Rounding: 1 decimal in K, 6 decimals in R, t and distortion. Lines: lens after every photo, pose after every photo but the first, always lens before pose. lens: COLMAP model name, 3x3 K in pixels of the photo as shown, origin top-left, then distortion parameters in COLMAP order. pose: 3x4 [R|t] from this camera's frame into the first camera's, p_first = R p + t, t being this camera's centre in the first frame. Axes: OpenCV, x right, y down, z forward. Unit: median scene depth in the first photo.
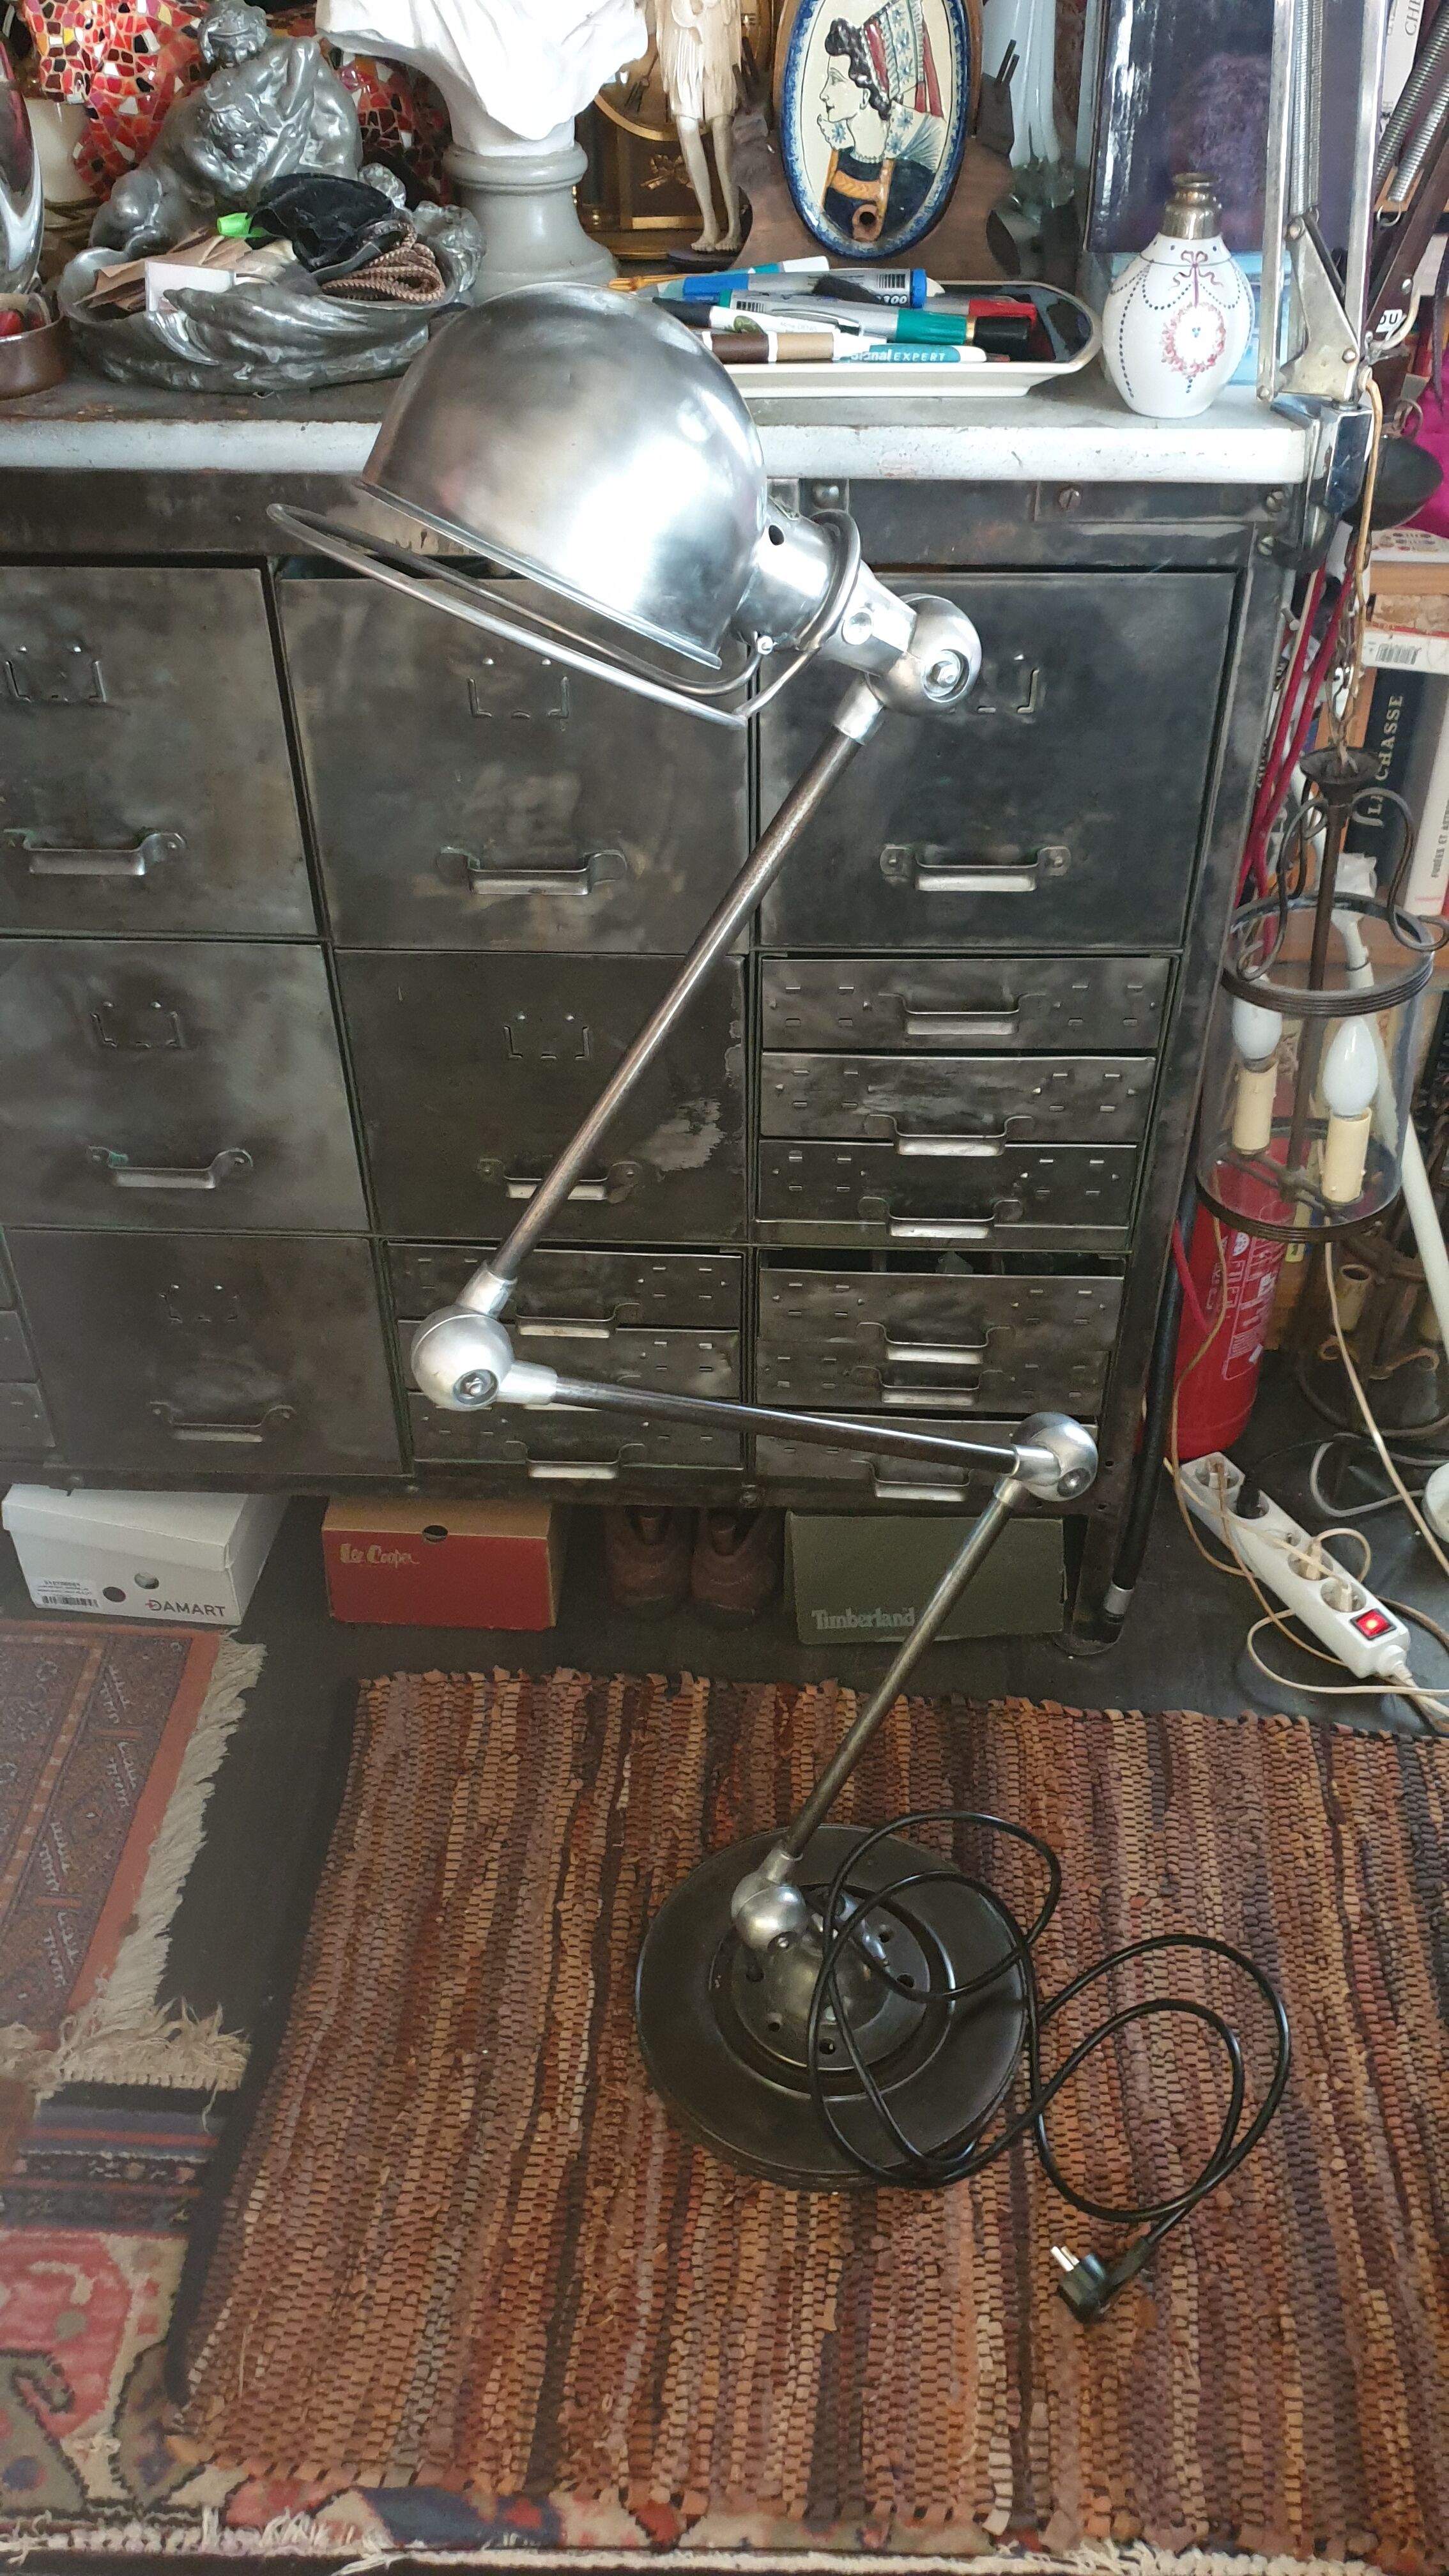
lens RADIAL K [[1992.6, 0, 725.1], [0, 1992.6, 1276.8], [0, 0, 1]] dist [0.043051, -0.036862]
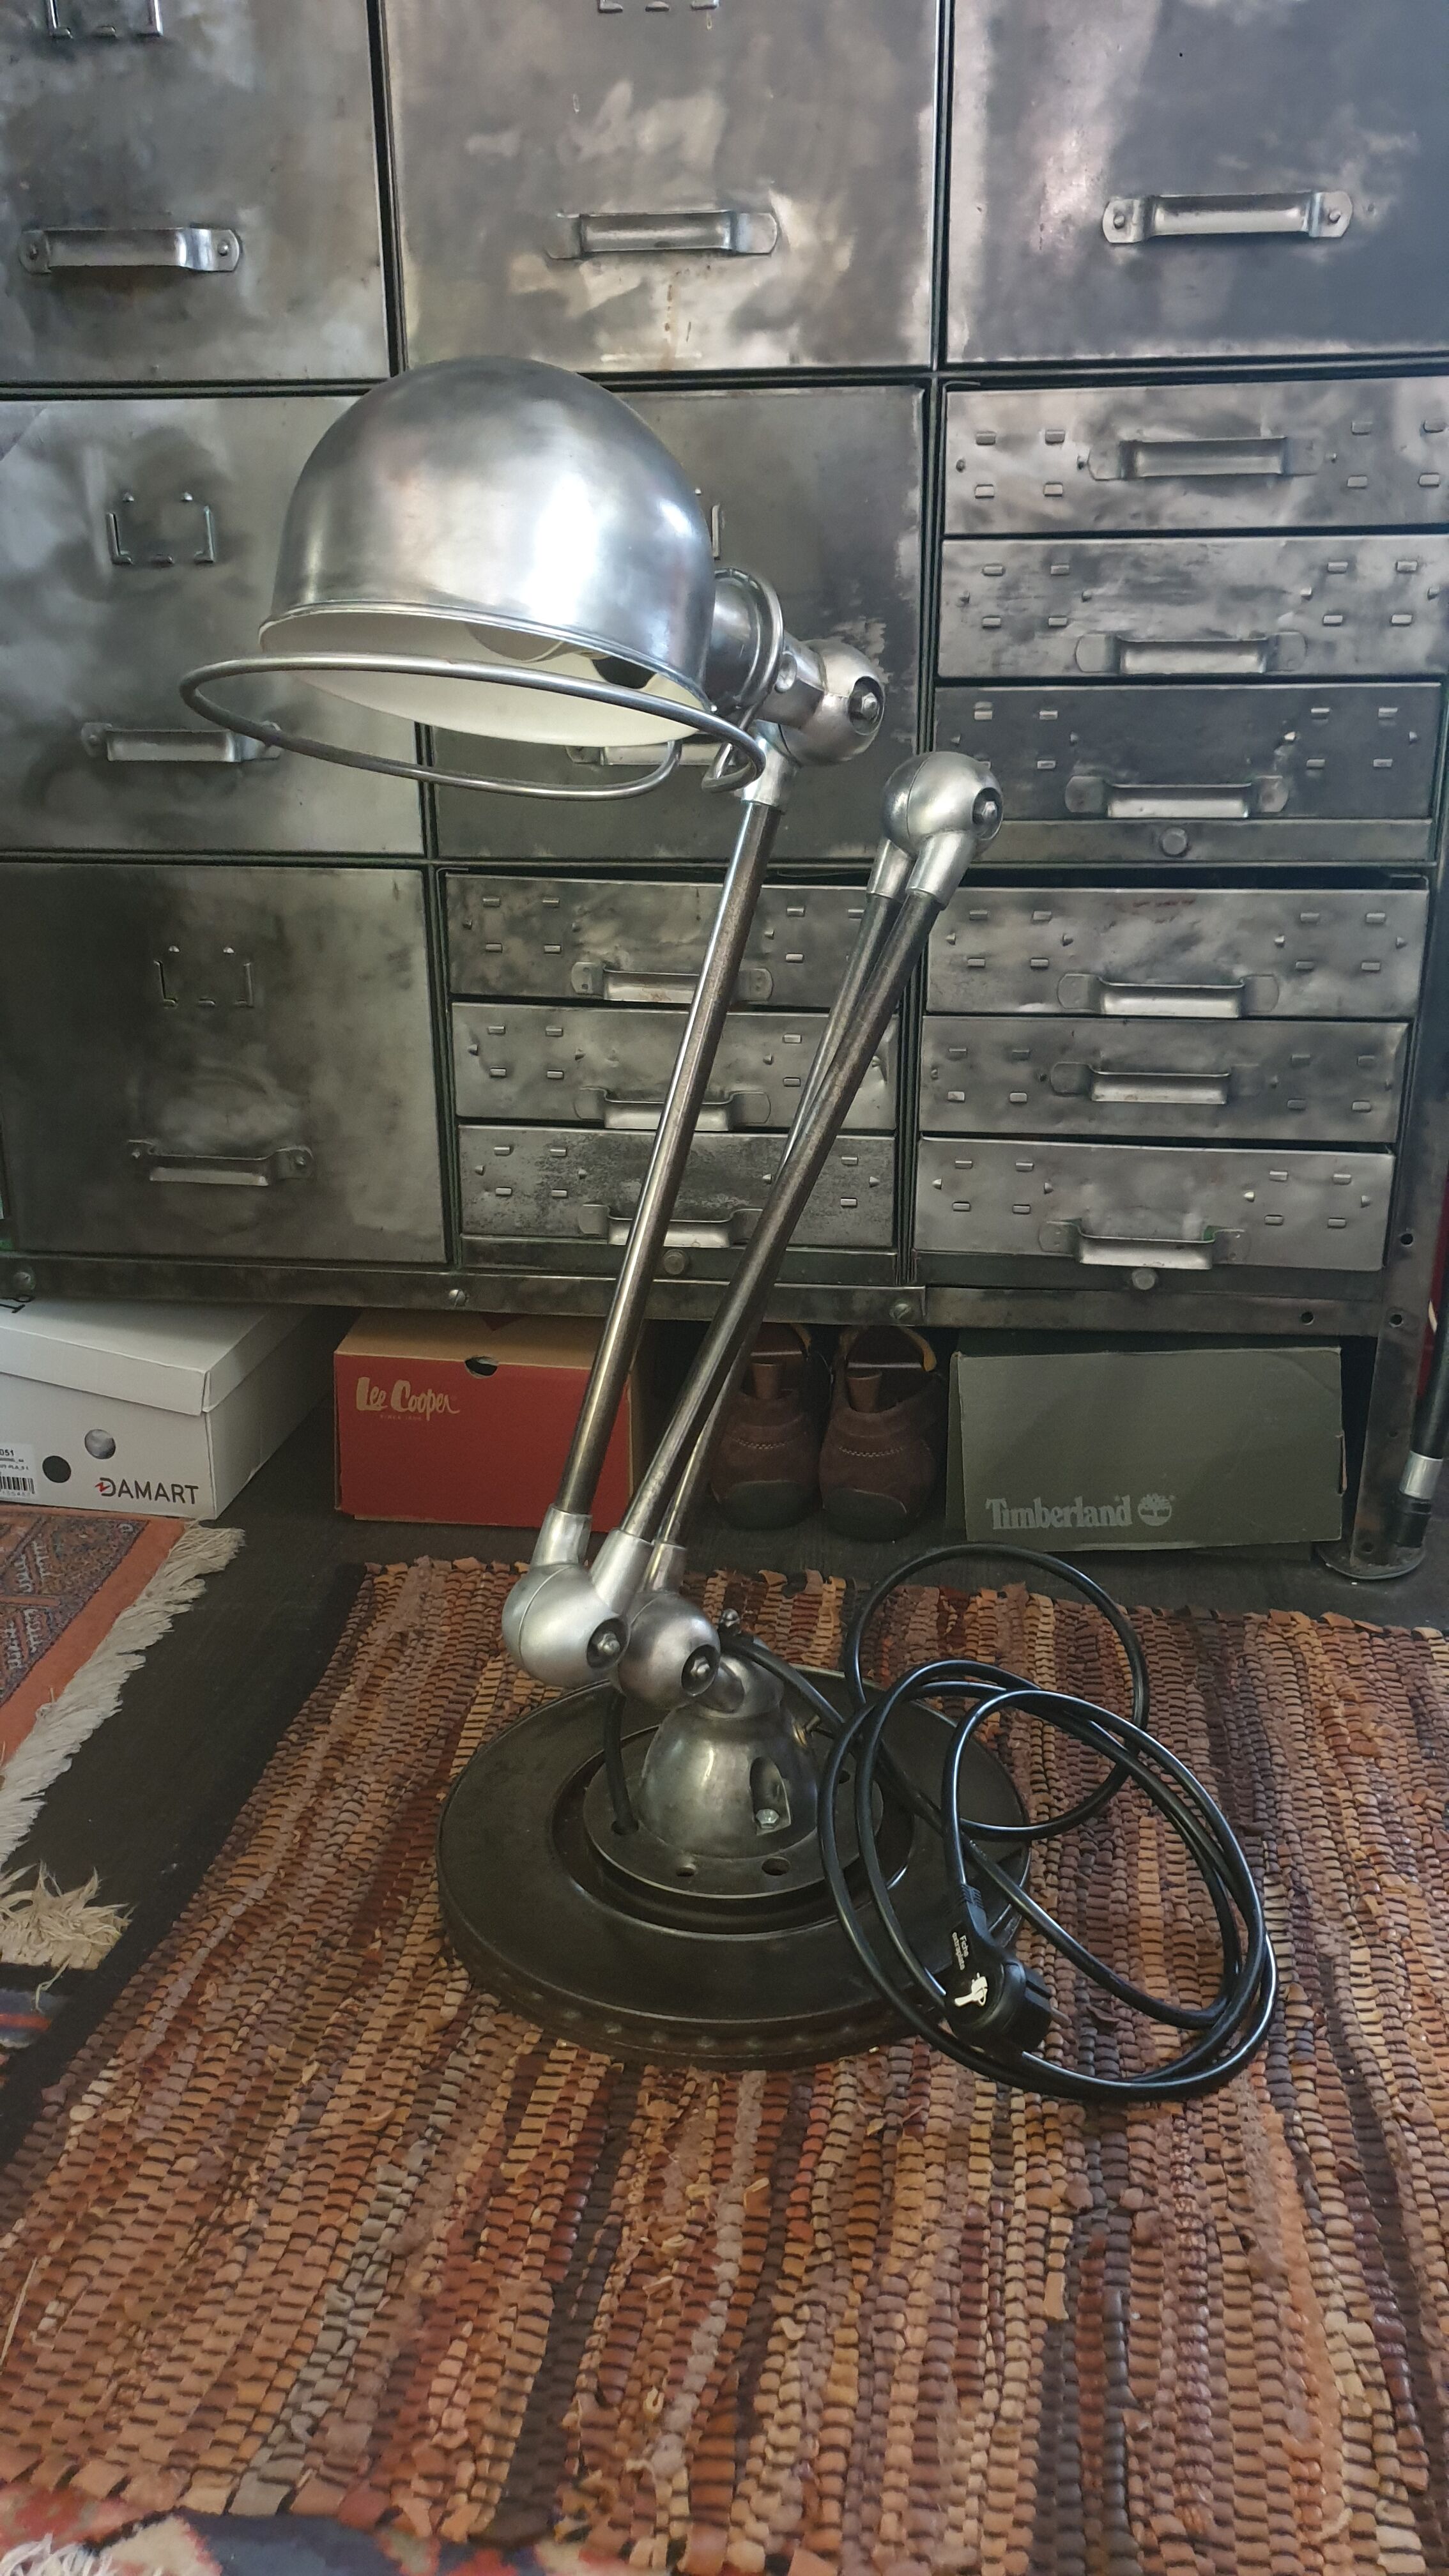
lens RADIAL K [[1998.6, 0, 732.5], [0, 1998.6, 1260.7], [0, 0, 1]] dist [0.005776, 0.062497]
pose [[0.998018, 0.023675, -0.058306, -0.011811], [-0.041169, 0.946383, -0.320412, 0.413841], [0.047594, 0.322177, 0.945482, 0.359103]]
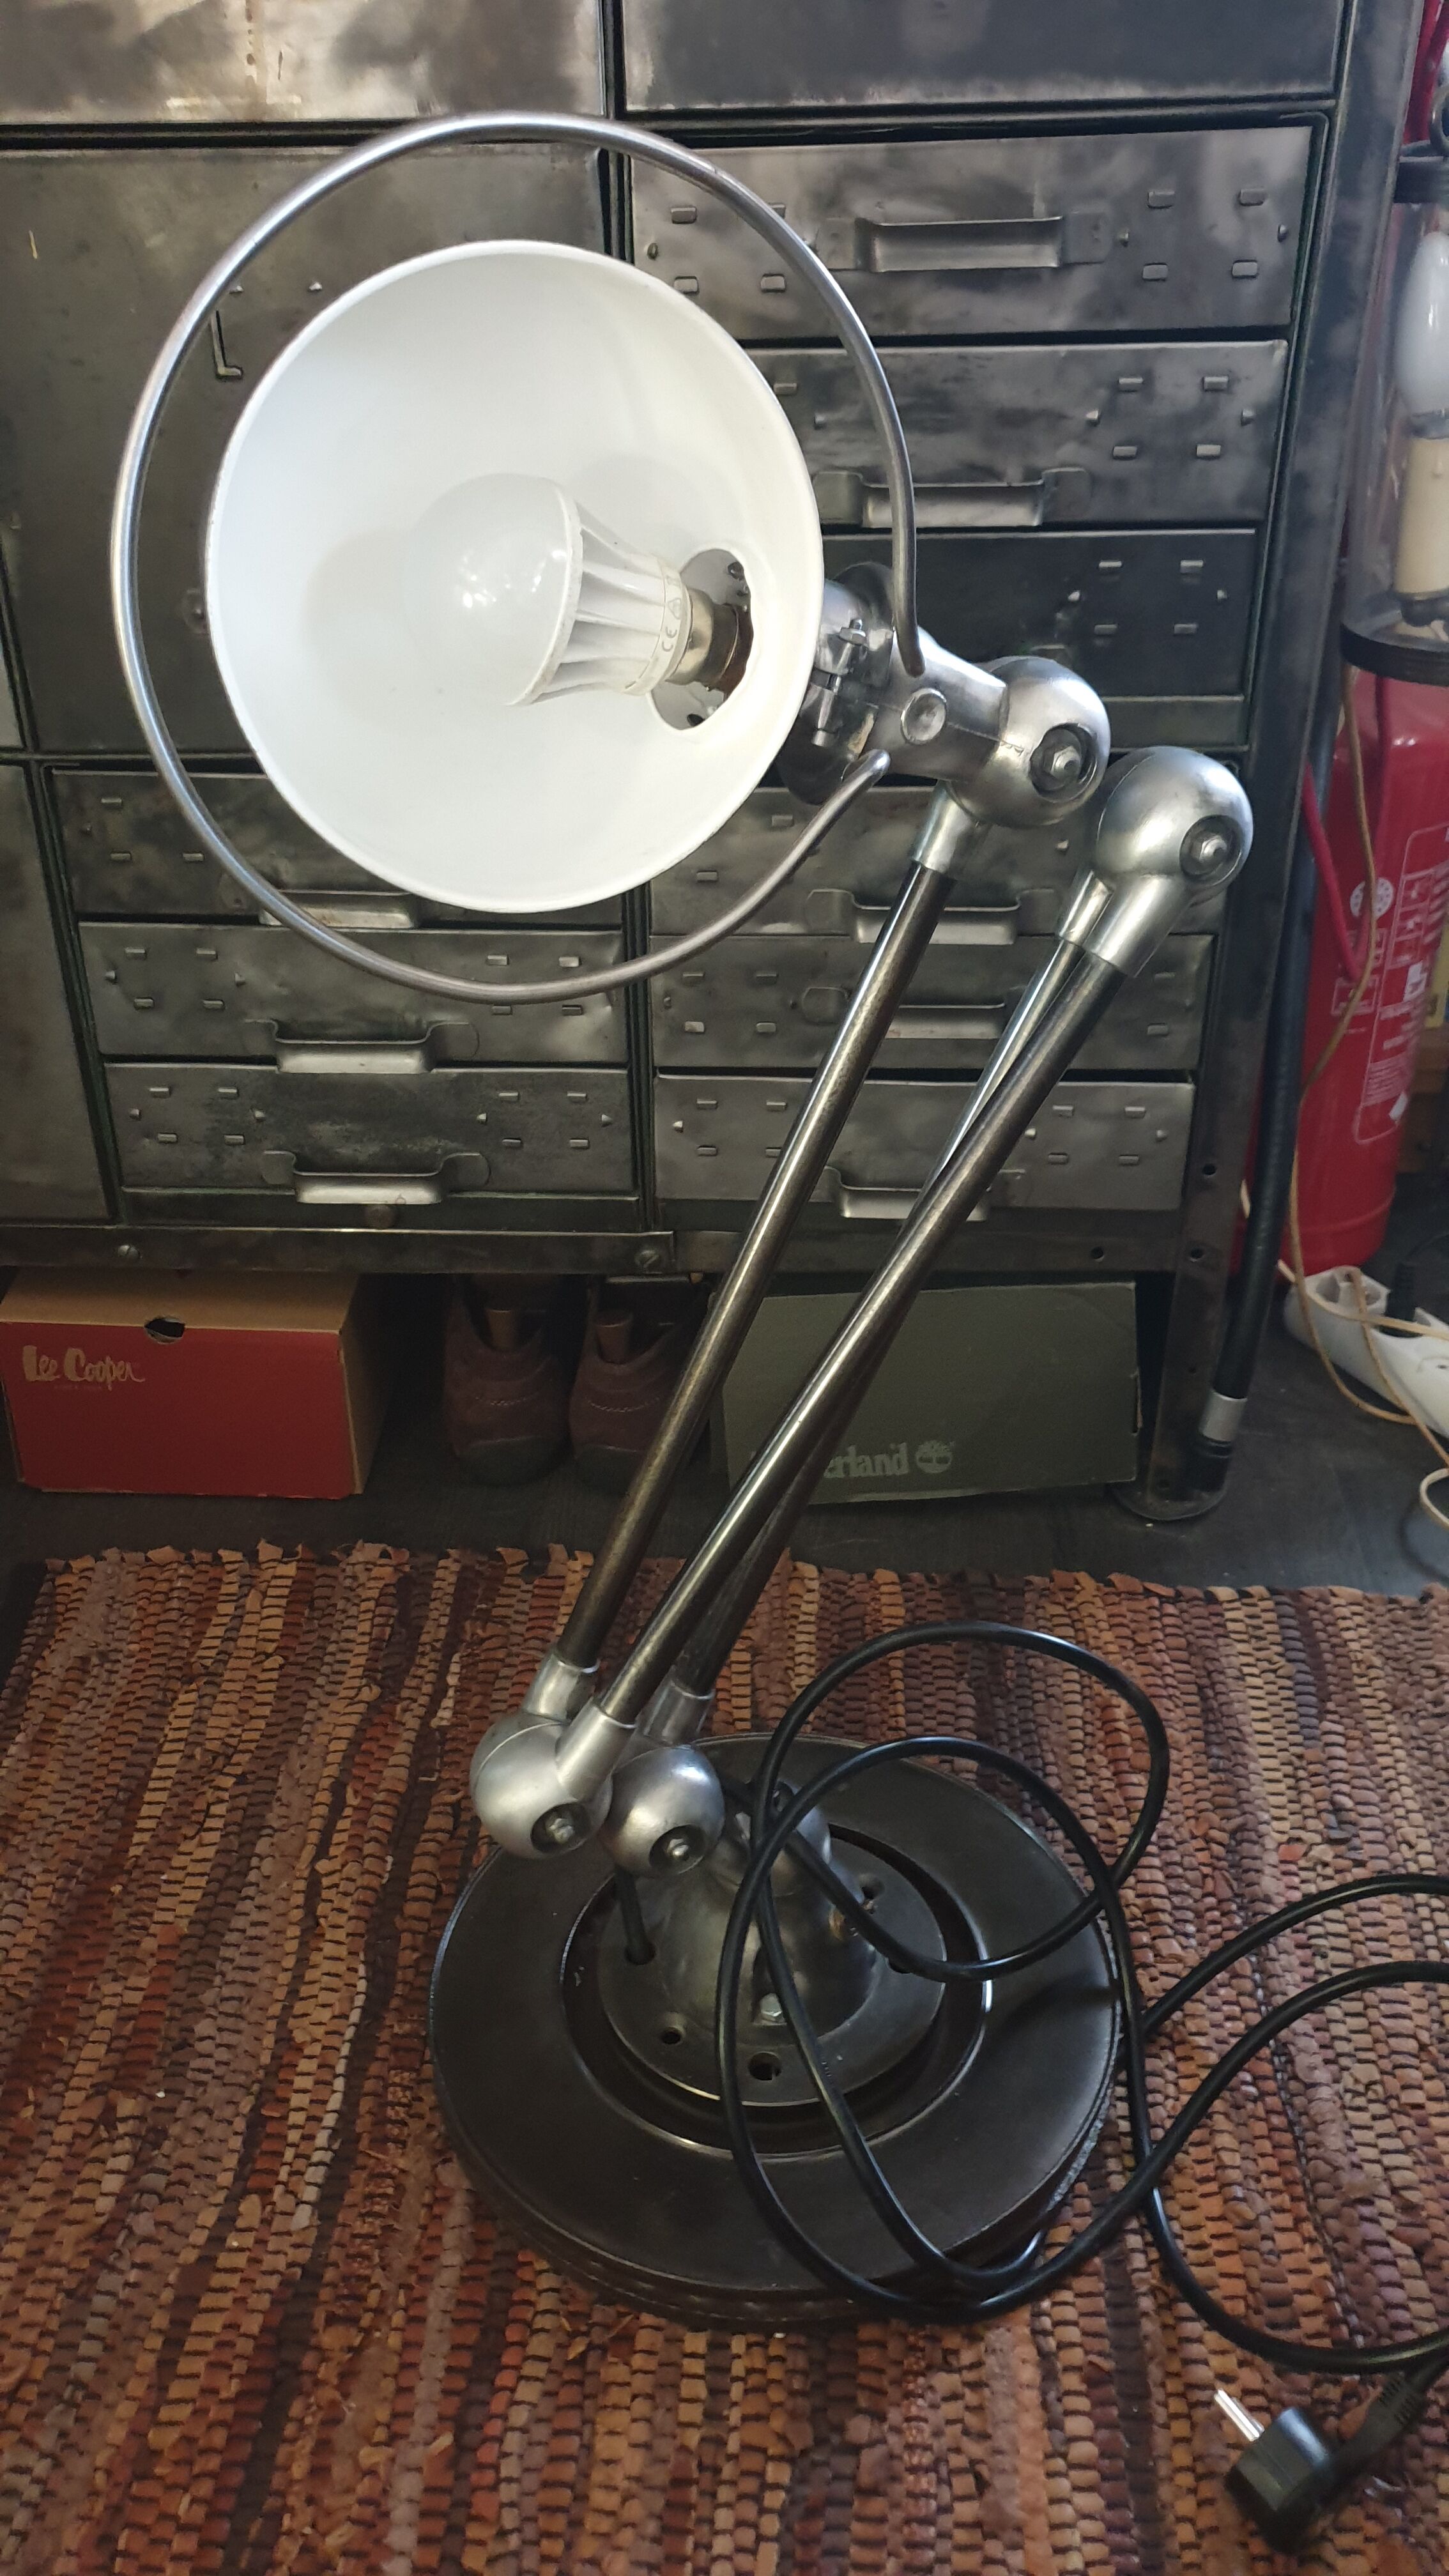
lens RADIAL K [[2003.7, 0, 706.4], [0, 2003.7, 1273.6], [0, 0, 1]] dist [-0.007262, 0.055998]
pose [[0.999974, -0.007144, -0.000044, 0.038346], [0.007074, 0.991029, -0.133459, 0.252897], [0.000997, 0.133456, 0.991054, 0.443146]]
